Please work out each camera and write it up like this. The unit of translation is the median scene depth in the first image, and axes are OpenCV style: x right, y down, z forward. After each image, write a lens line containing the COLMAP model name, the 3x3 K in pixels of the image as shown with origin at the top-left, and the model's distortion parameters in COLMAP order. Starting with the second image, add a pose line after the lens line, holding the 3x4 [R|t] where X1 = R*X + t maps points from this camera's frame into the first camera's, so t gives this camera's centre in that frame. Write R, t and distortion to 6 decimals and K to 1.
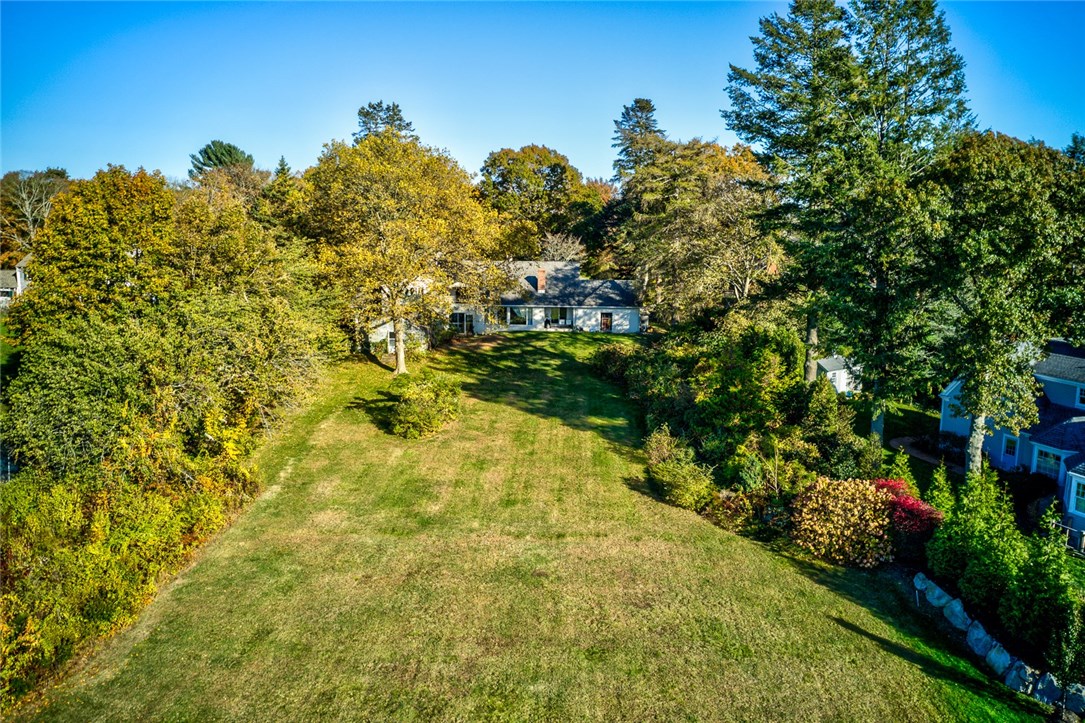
lens RADIAL K [[835.7, 0, 542.5], [0, 835.7, 361.5], [0, 0, 1]] dist [-0.039601, 0.003090]
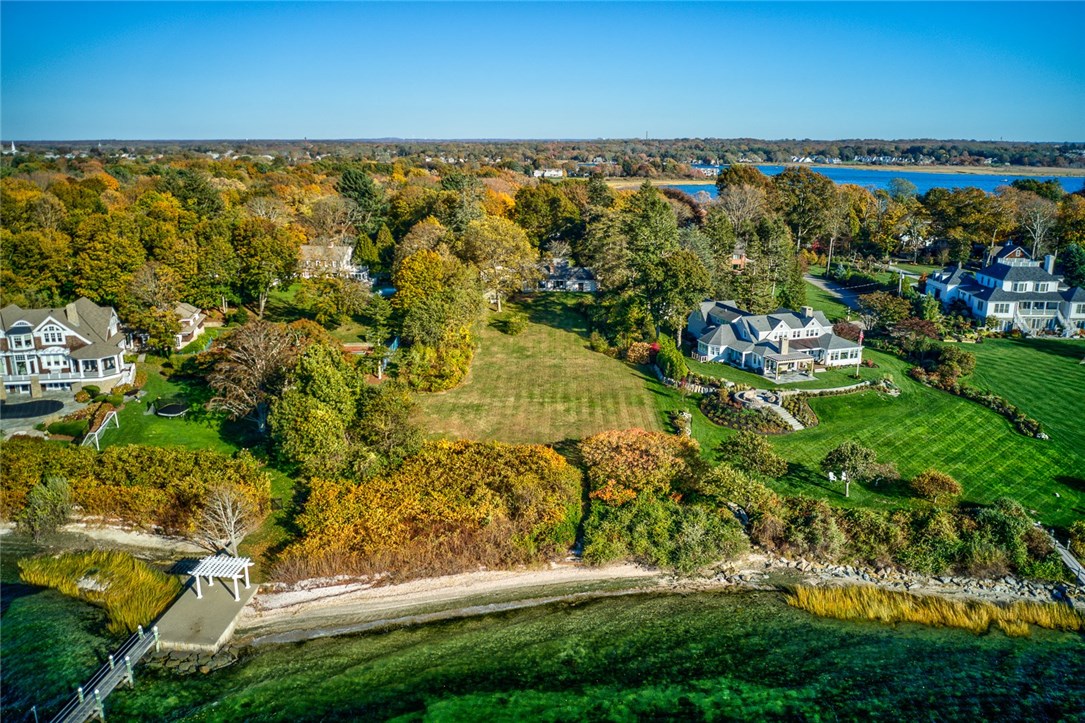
lens RADIAL K [[835.7, 0, 542.5], [0, 835.7, 361.5], [0, 0, 1]] dist [-0.039601, 0.003090]
pose [[0.999793, -0.010772, 0.017275, -0.109662], [0.009089, 0.995466, 0.094687, -0.100389], [-0.018217, -0.094511, 0.995357, -2.045944]]
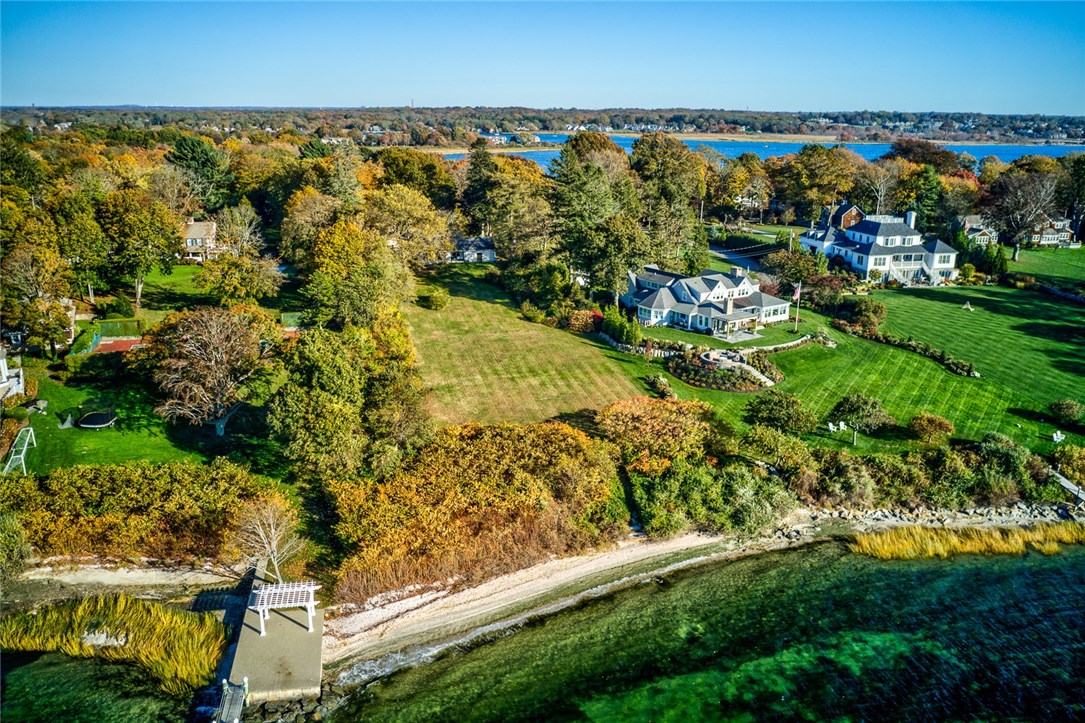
lens RADIAL K [[835.7, 0, 542.5], [0, 835.7, 361.5], [0, 0, 1]] dist [-0.039601, 0.003090]
pose [[0.957588, -0.080521, 0.276660, -0.631479], [0.043807, 0.989682, 0.136417, -0.110058], [-0.284790, -0.118512, 0.951236, -1.863495]]
